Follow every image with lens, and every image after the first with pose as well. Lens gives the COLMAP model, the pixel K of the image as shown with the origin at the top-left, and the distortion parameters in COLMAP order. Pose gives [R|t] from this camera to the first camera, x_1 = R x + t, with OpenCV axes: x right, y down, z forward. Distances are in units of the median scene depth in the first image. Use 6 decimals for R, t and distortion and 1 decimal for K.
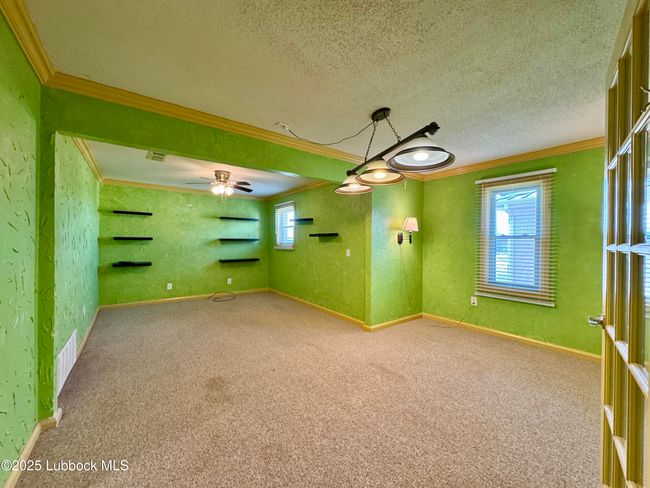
lens RADIAL K [[260.1, 0, 325.2], [0, 260.1, 244.9], [0, 0, 1]] dist [-0.003173, 0.000455]
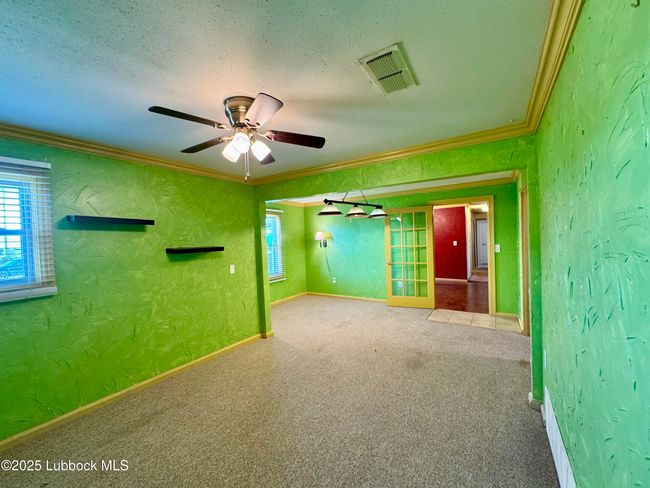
lens RADIAL K [[260.1, 0, 323.5], [0, 260.1, 241.0], [0, 0, 1]] dist [-0.003173, 0.000455]
pose [[-0.335999, -0.012492, 0.941779, -0.883575], [0.042487, 0.998693, 0.028406, -0.078924], [-0.940904, 0.049558, -0.335029, 1.096566]]
